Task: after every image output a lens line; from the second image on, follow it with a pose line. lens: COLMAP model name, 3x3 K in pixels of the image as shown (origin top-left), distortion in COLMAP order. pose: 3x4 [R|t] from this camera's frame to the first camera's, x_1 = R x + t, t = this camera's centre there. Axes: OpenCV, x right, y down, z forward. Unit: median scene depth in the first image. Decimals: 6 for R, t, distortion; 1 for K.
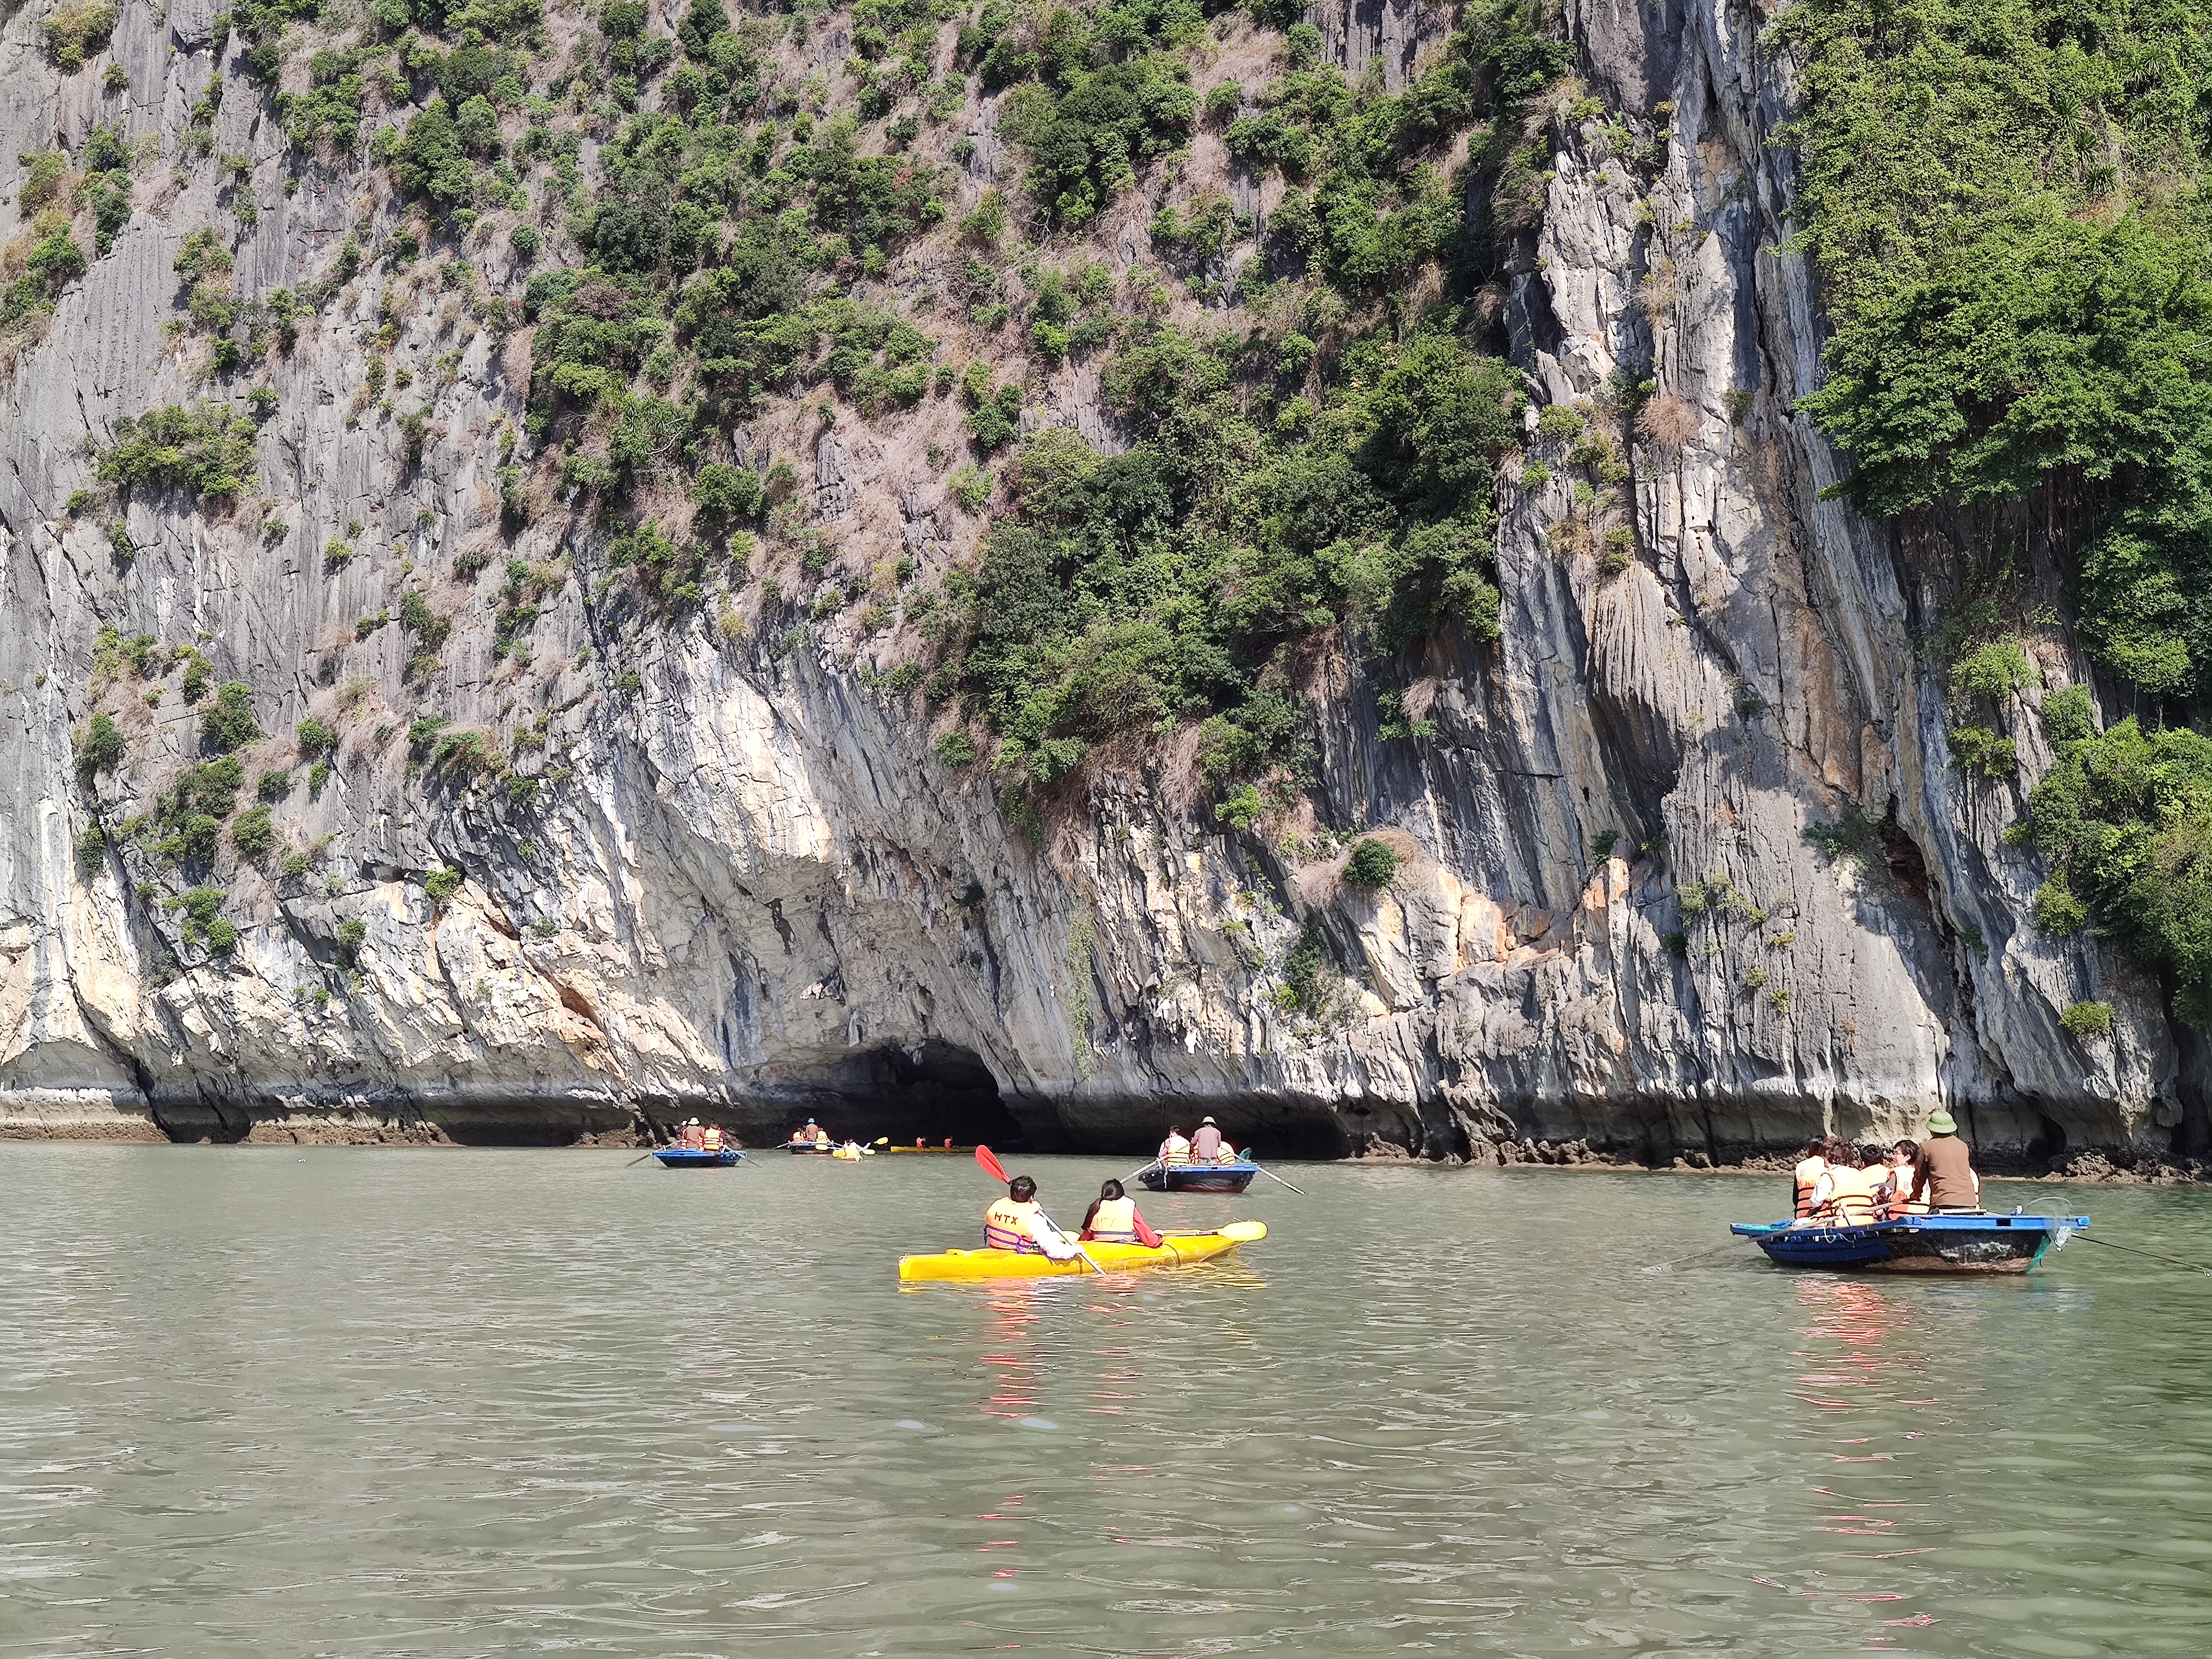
lens RADIAL K [[3243.5, 0, 1106.0], [0, 3243.5, 829.5], [0, 0, 1]] dist [0.266325, -1.117026]
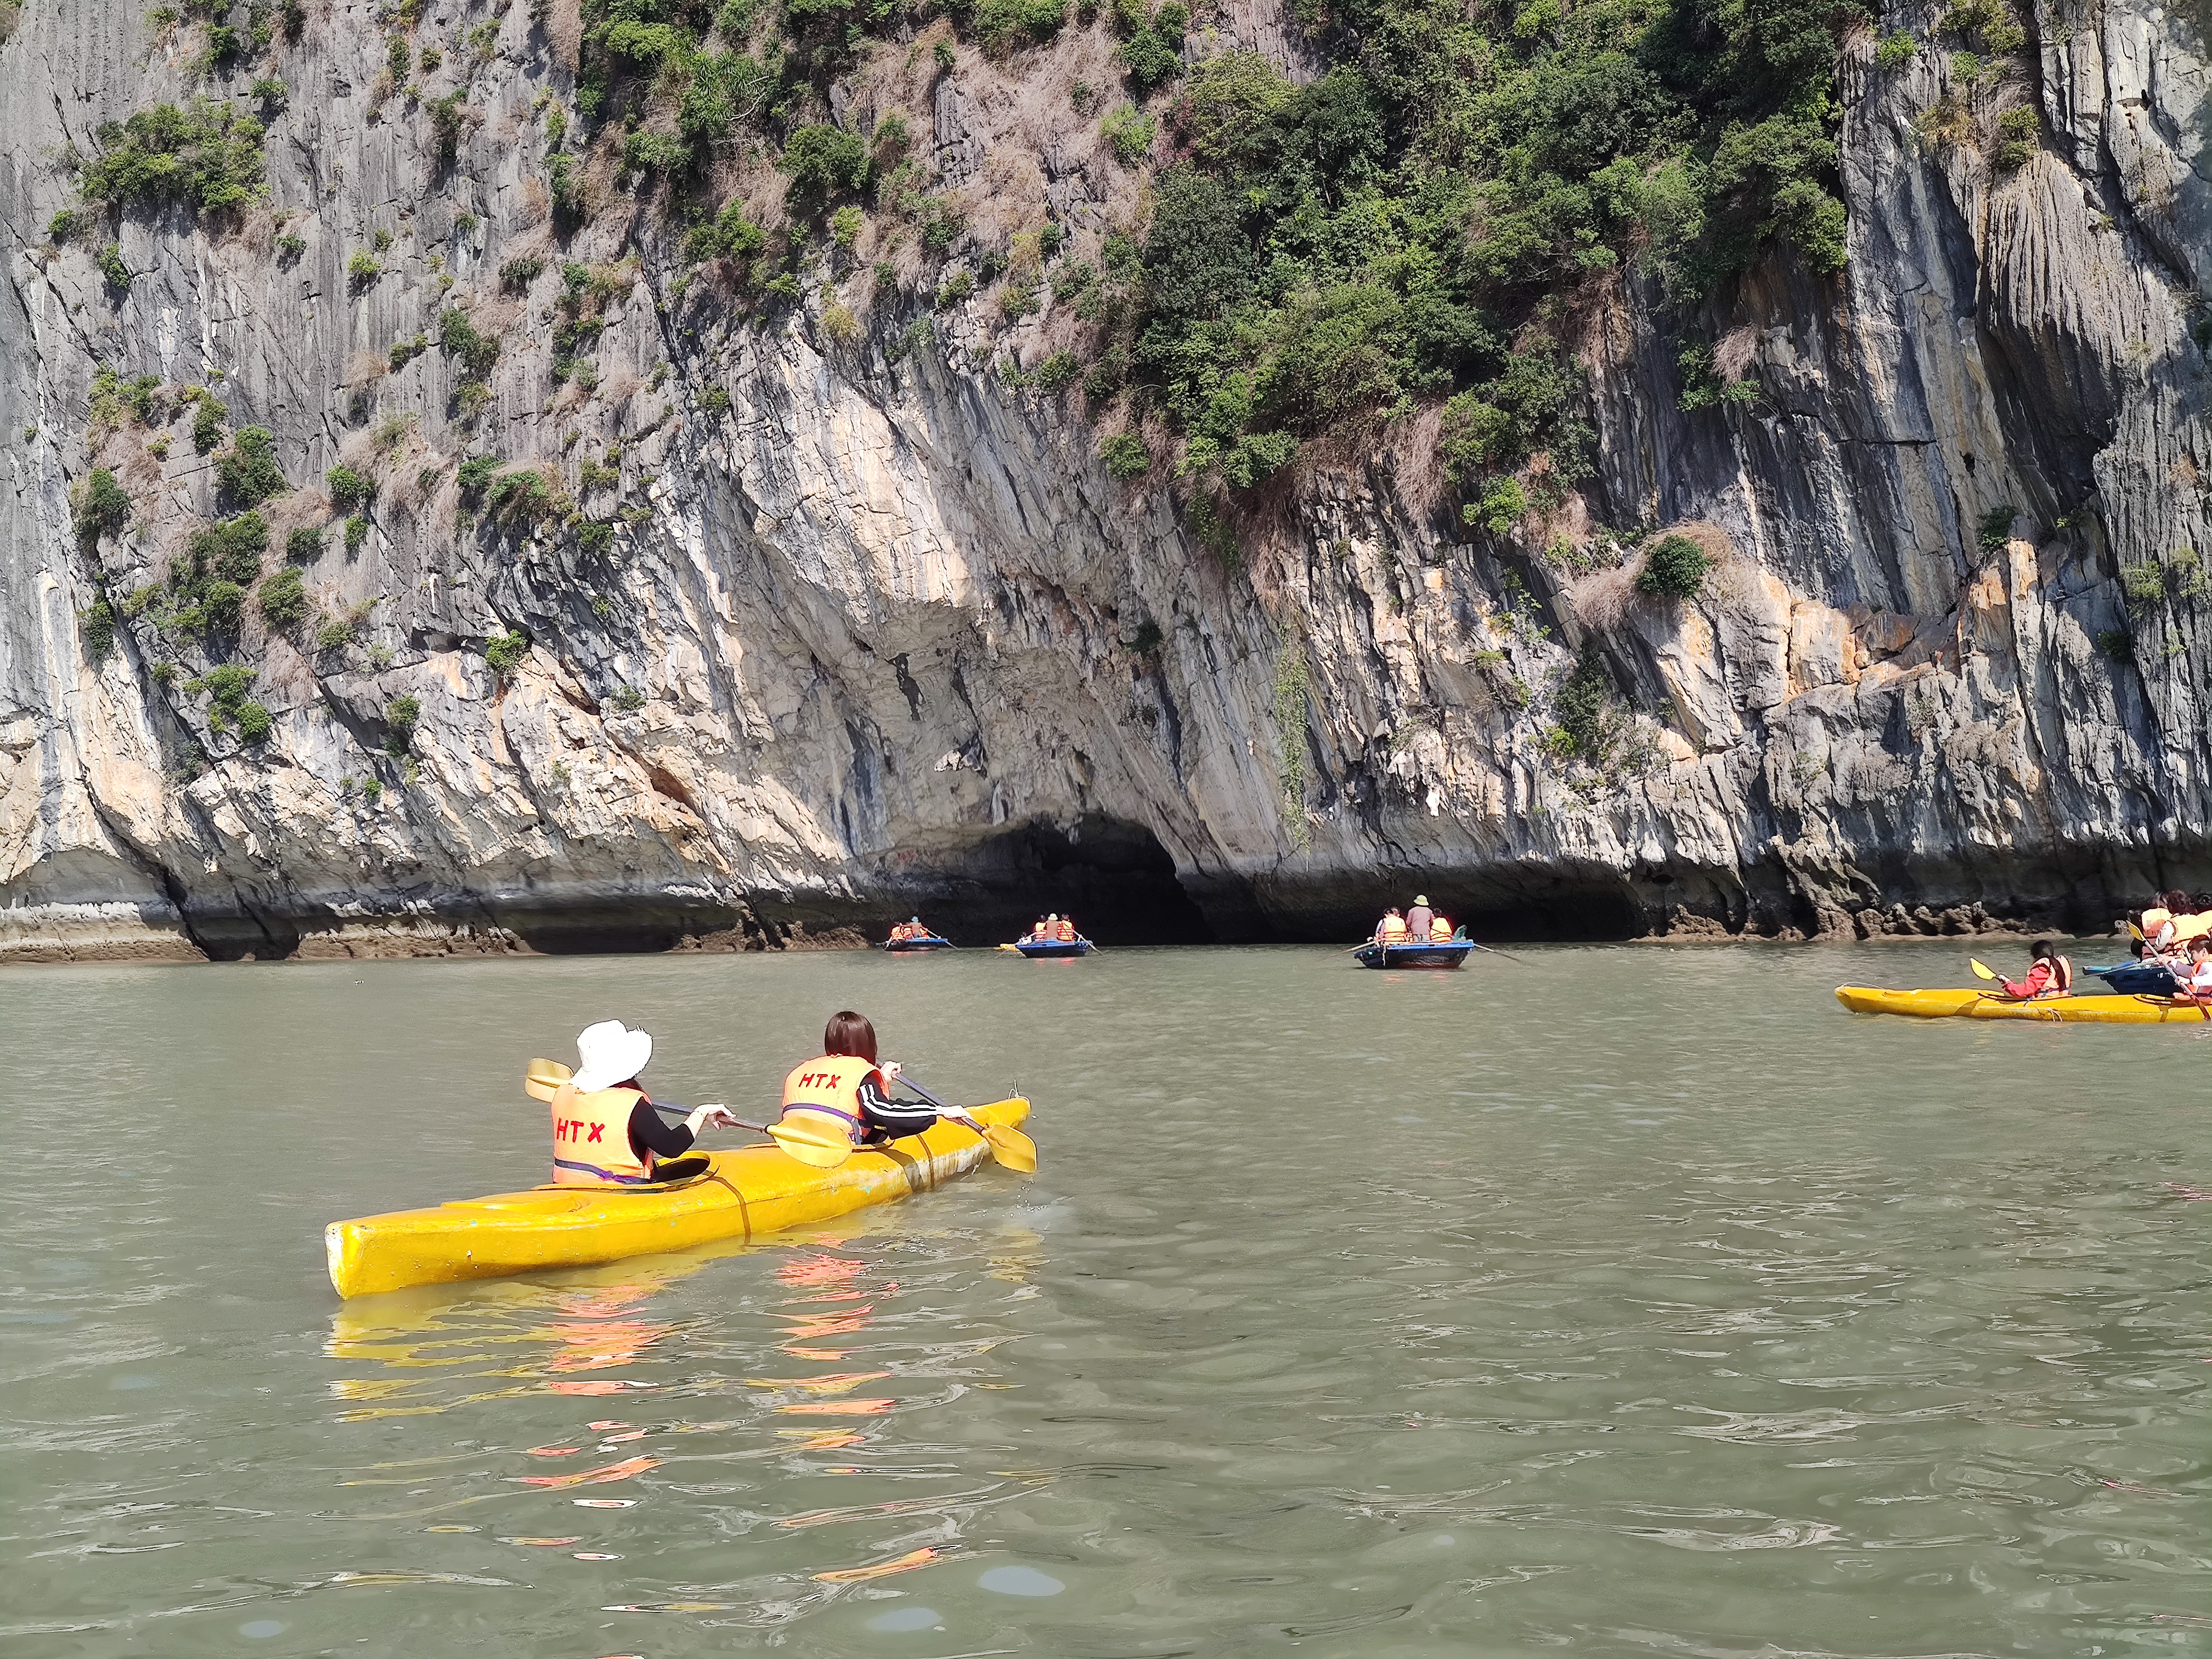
lens RADIAL K [[3243.5, 0, 1106.0], [0, 3243.5, 829.5], [0, 0, 1]] dist [0.266325, -1.117026]
pose [[0.999342, -0.033347, -0.014290, -0.038226], [0.034199, 0.997348, 0.064245, 0.014553], [0.012110, -0.064692, 0.997832, 0.157705]]
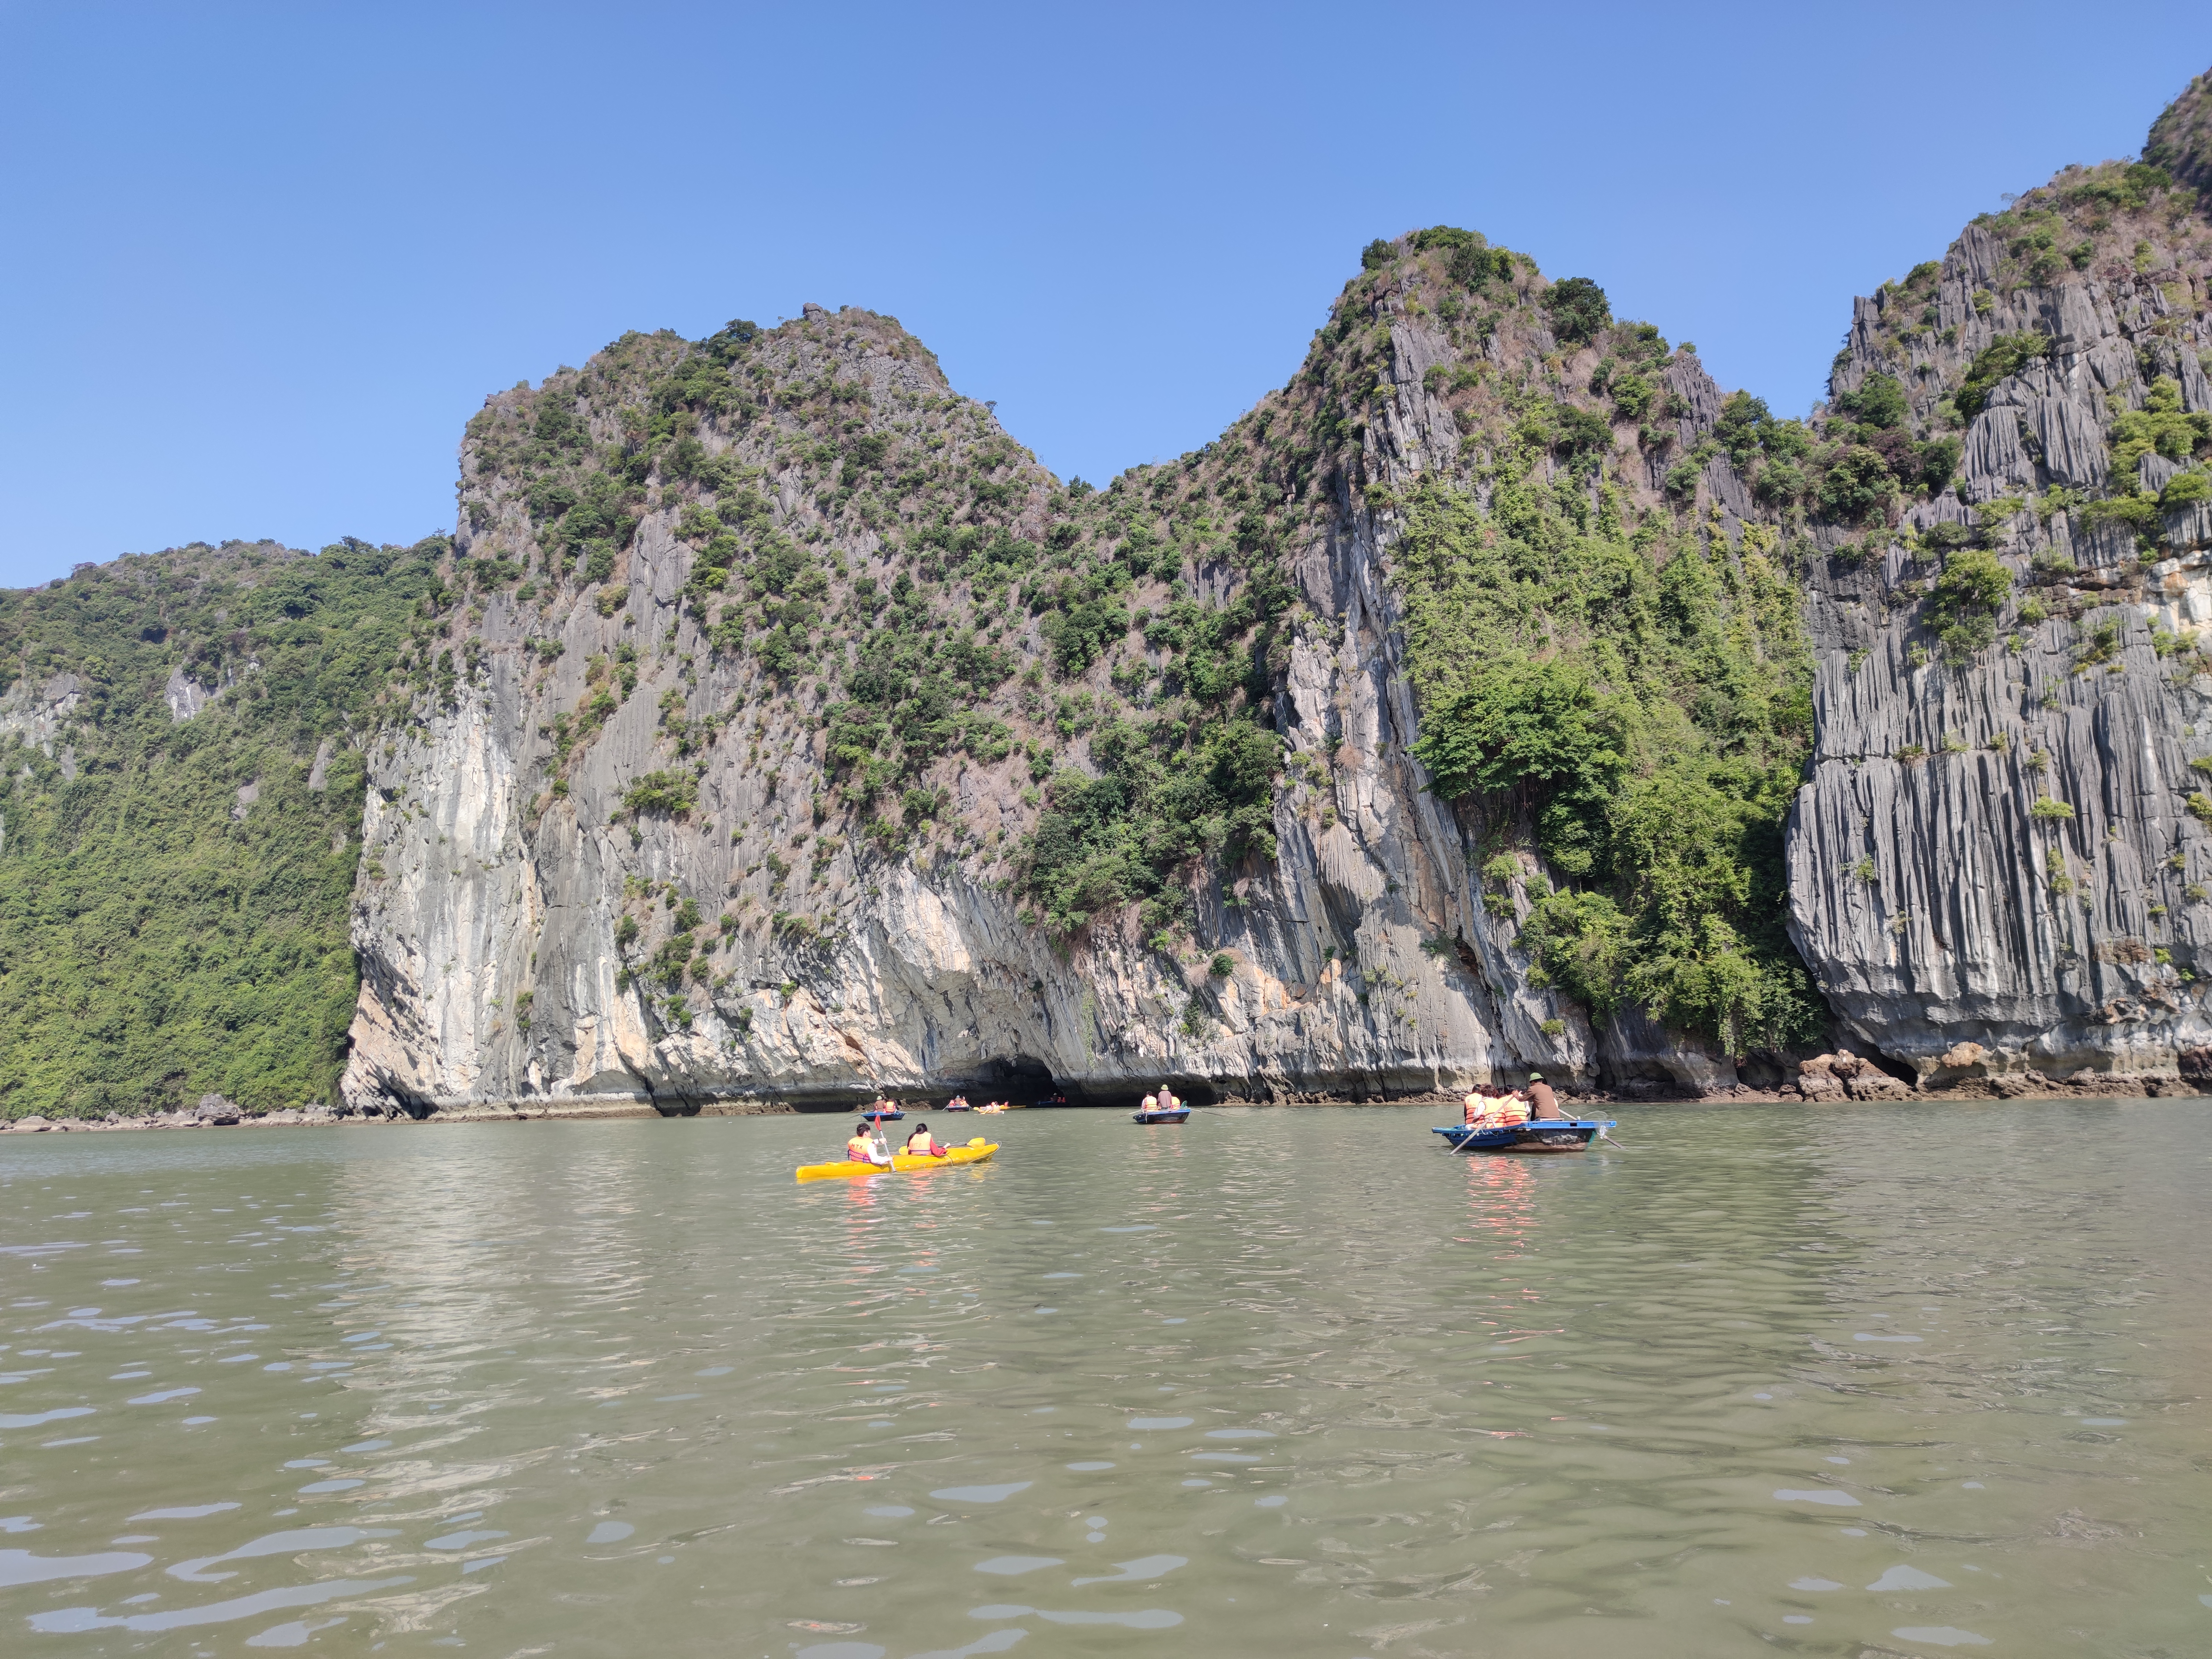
lens RADIAL K [[1568.7, 0, 1095.4], [0, 1568.7, 855.8], [0, 0, 1]] dist [0.157894, -0.171787]
pose [[0.999467, -0.032500, -0.003135, 0.002836], [0.032245, 0.997571, -0.061741, -0.000123], [0.005134, 0.061607, 0.998087, -0.032315]]
